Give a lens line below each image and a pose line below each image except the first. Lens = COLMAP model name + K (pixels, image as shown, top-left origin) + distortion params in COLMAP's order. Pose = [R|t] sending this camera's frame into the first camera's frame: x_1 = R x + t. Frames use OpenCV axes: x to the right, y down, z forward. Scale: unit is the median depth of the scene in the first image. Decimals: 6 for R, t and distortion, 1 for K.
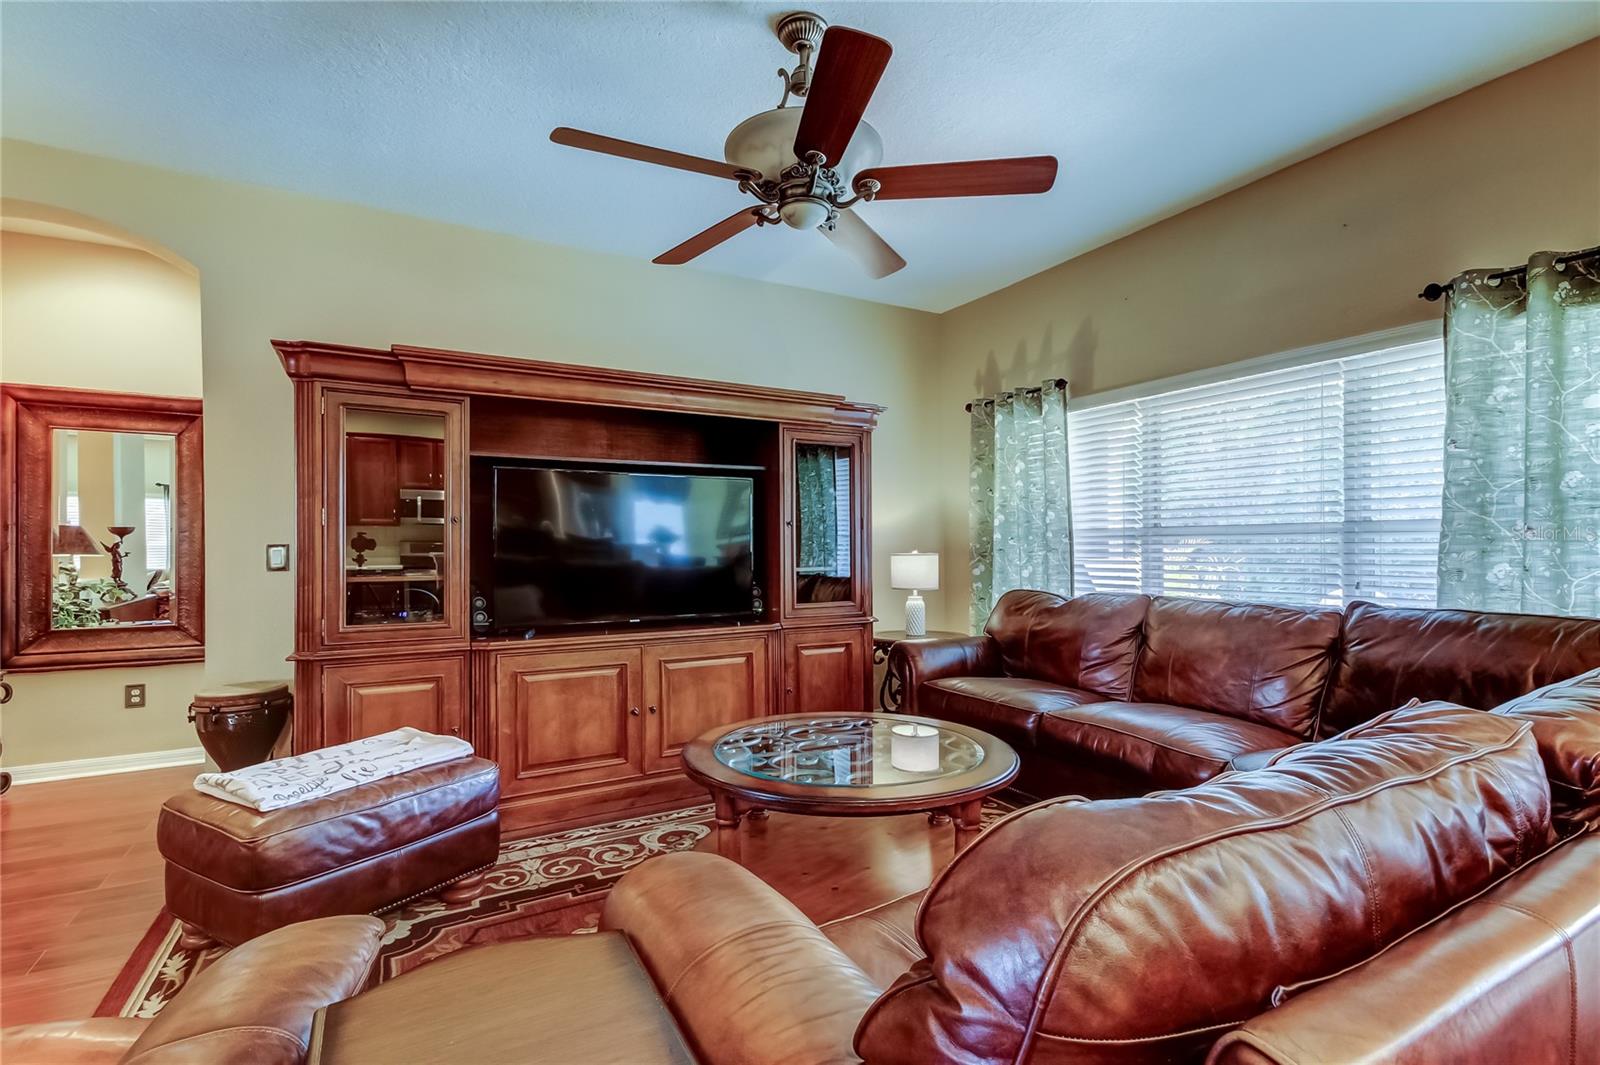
lens RADIAL K [[742.6, 0, 795.4], [0, 742.6, 542.3], [0, 0, 1]] dist [0.027270, -0.006586]
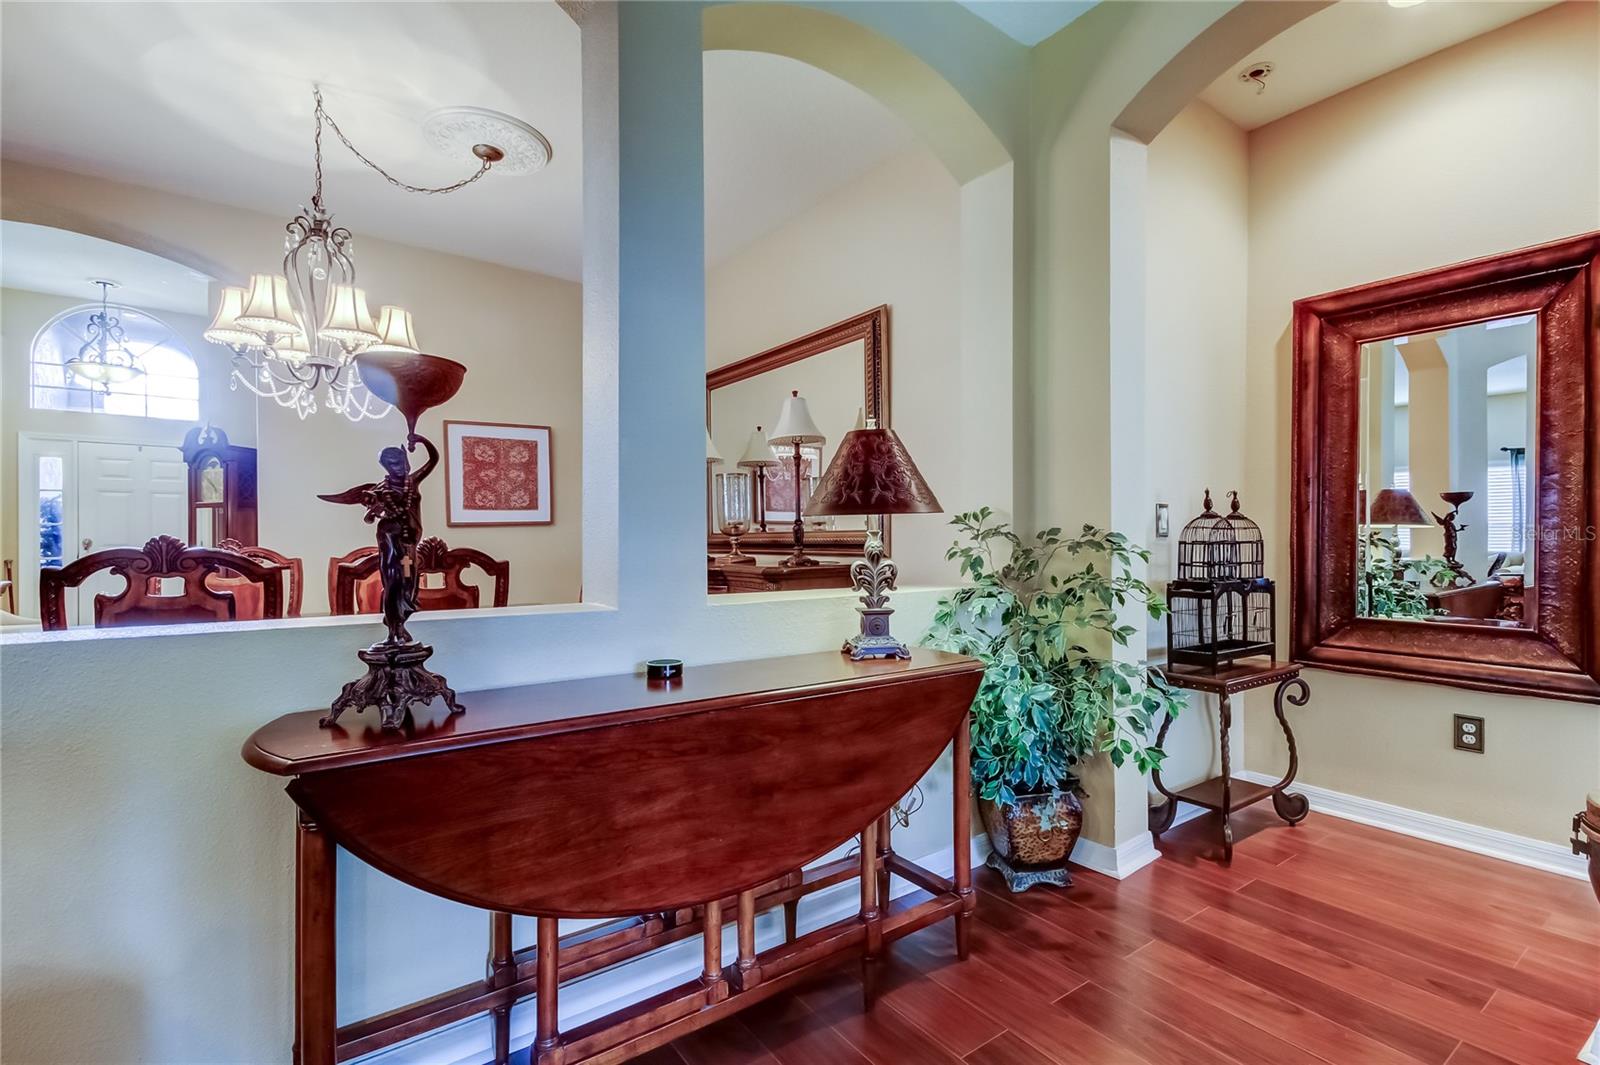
lens RADIAL K [[742.6, 0, 832.3], [0, 742.6, 546.3], [0, 0, 1]] dist [0.027270, -0.006586]
pose [[0.141771, 0.012999, -0.989814, -0.359807], [0.005333, 0.999889, 0.013895, 0.036345], [0.989885, -0.007249, 0.141686, 0.425753]]
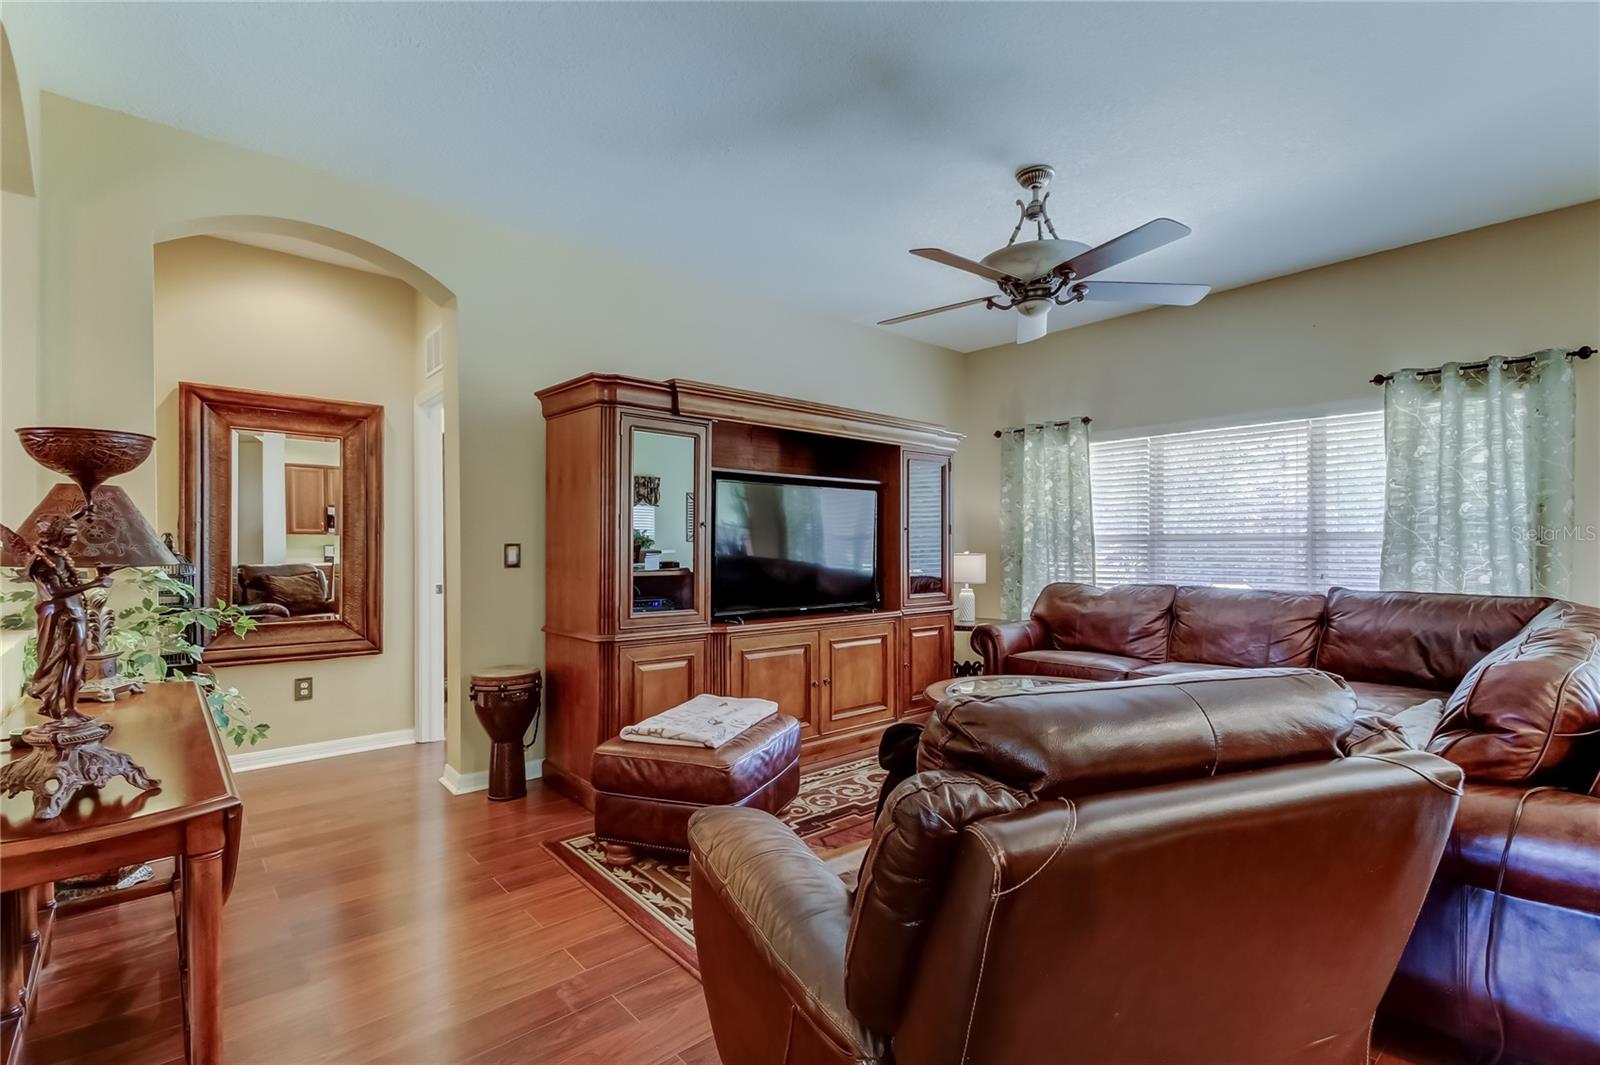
lens RADIAL K [[742.6, 0, 807.7], [0, 742.6, 542.6], [0, 0, 1]] dist [0.027270, -0.006586]
pose [[0.976946, 0.005940, 0.213406, -0.480328], [-0.005989, 0.999982, -0.000418, -0.001296], [-0.213405, -0.000869, 0.976963, -0.177664]]
